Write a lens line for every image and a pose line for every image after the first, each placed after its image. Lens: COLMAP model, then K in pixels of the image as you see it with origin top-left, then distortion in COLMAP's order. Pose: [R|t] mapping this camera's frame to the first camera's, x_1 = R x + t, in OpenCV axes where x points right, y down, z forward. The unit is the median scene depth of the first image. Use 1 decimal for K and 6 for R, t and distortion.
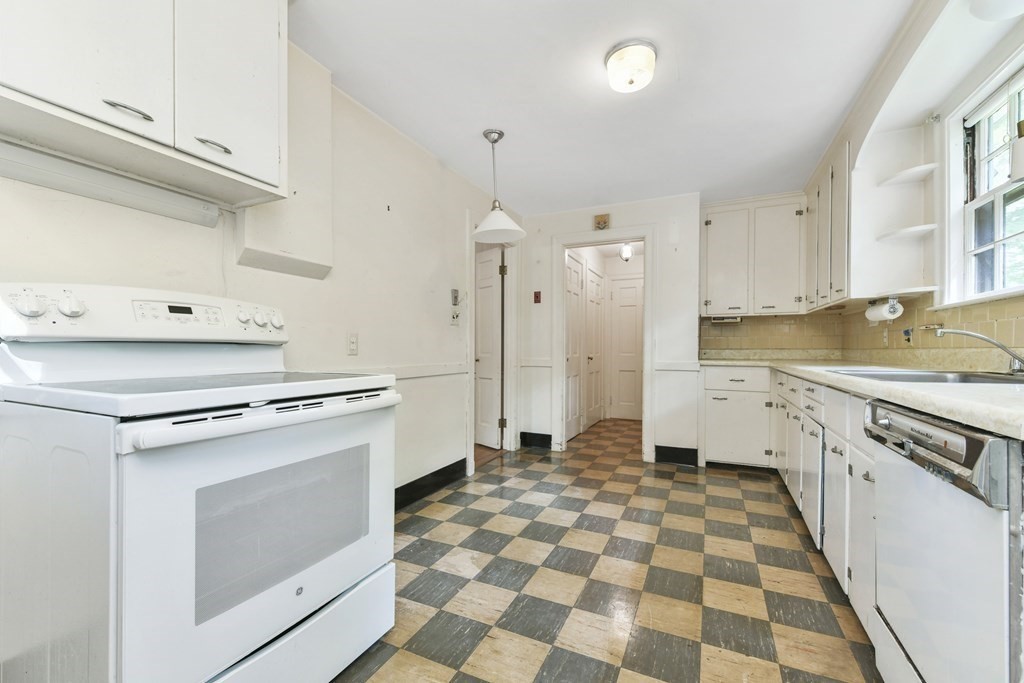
lens RADIAL K [[402.7, 0, 520.7], [0, 402.7, 341.6], [0, 0, 1]] dist [-0.005843, -0.000060]
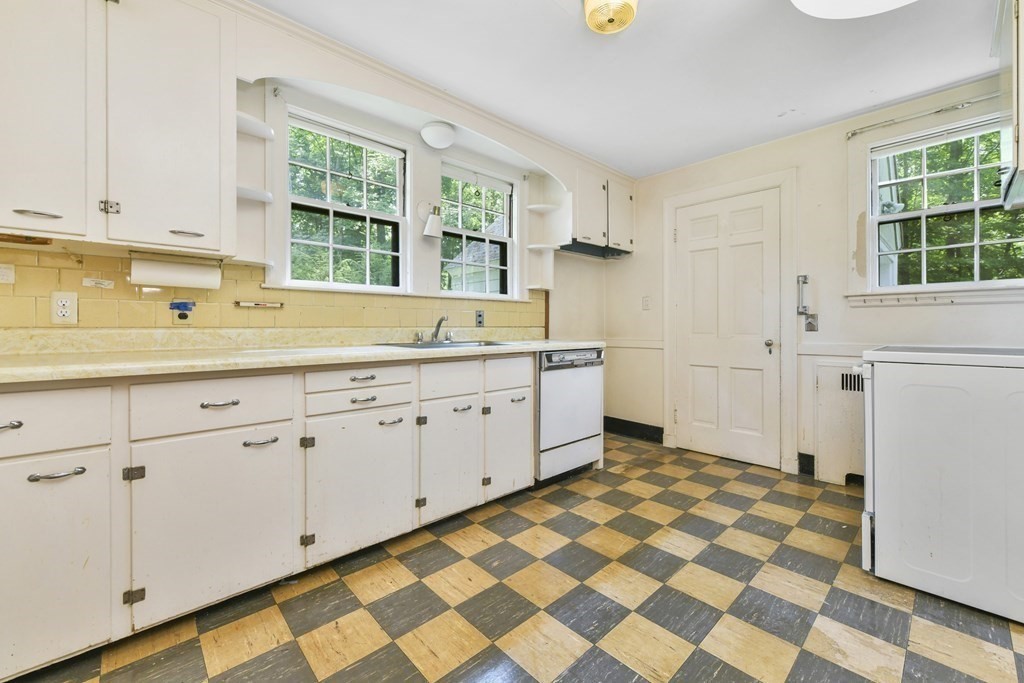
lens RADIAL K [[410.6, 0, 513.7], [0, 410.6, 336.0], [0, 0, 1]] dist [-0.000431, 0.000001]
pose [[-0.921960, -0.006528, 0.387230, 0.129813], [-0.005026, 0.999975, 0.004893, 0.029635], [-0.387253, 0.002565, -0.921970, 2.022422]]
